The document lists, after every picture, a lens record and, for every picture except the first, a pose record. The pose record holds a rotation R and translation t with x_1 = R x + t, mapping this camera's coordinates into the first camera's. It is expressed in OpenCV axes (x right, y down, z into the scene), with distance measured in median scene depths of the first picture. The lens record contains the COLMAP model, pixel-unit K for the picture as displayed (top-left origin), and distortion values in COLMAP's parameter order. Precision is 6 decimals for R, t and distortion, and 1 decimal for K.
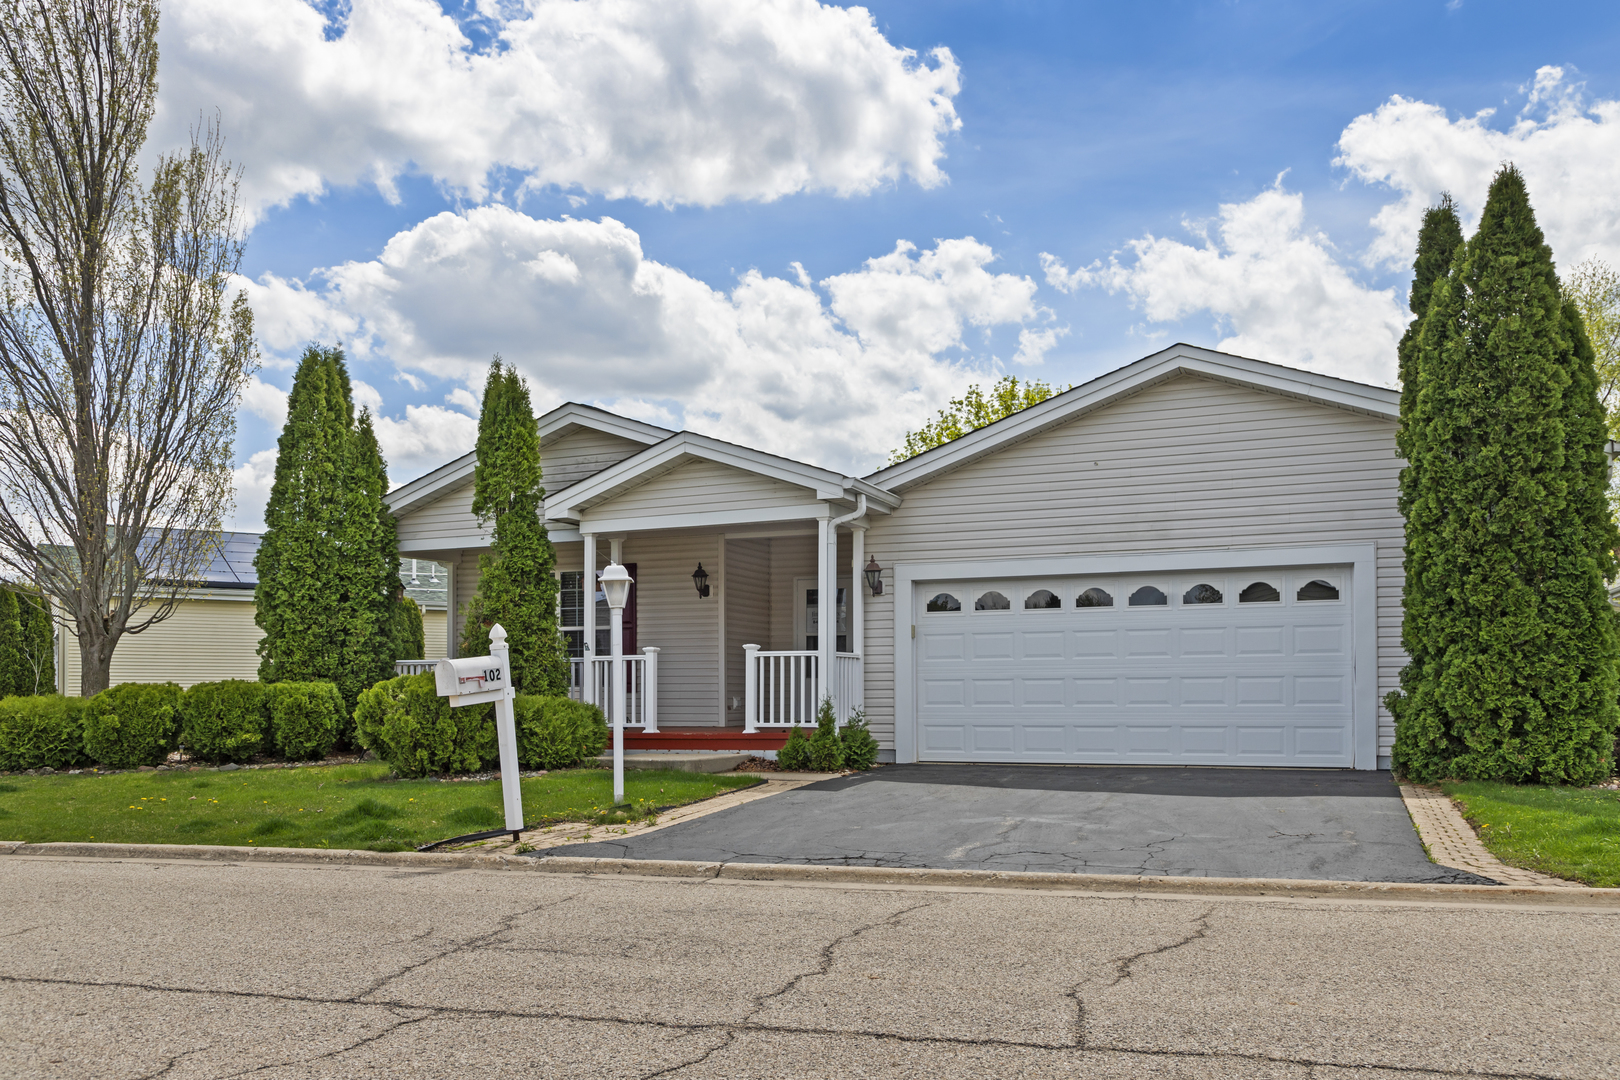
lens RADIAL K [[1351.7, 0, 810.0], [0, 1351.7, 540.0], [0, 0, 1]] dist [0.002045, 0.000093]
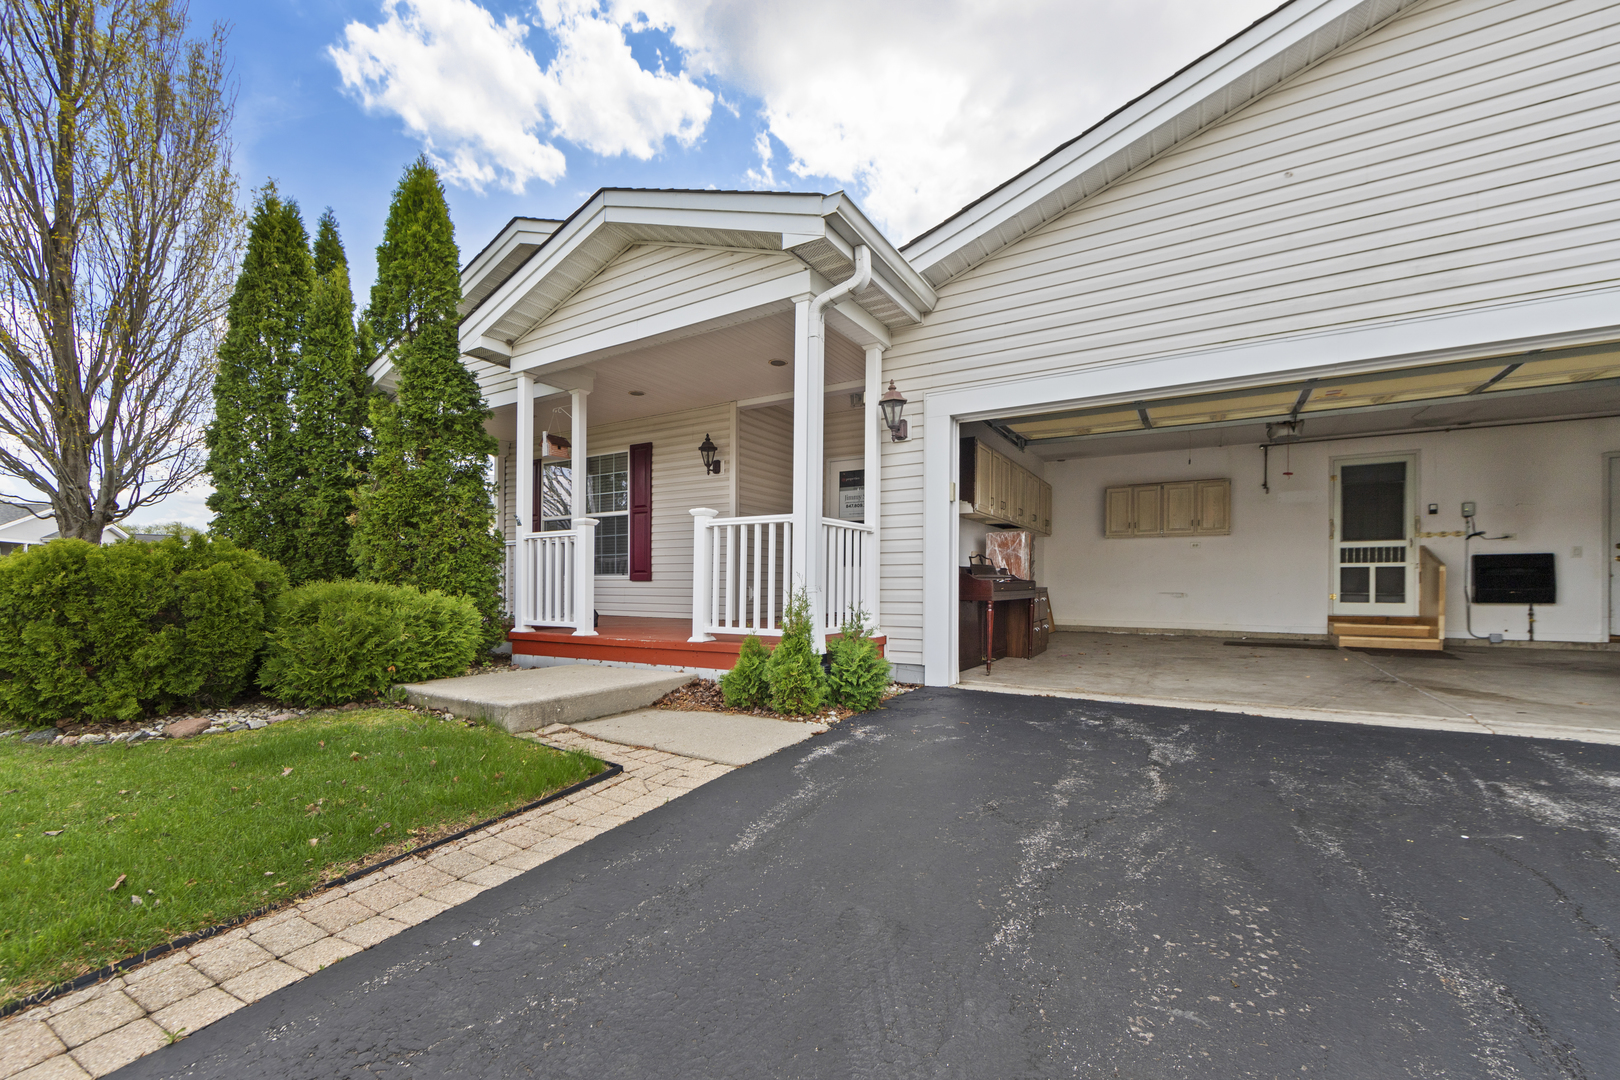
lens RADIAL K [[642.8, 0, 814.1], [0, 642.8, 562.5], [0, 0, 1]] dist [0.000149, -0.000018]
pose [[0.988411, -0.000249, -0.151804, 0.056736], [0.012422, 0.996778, 0.079245, 0.076589], [0.151295, -0.080212, 0.985229, 0.670954]]
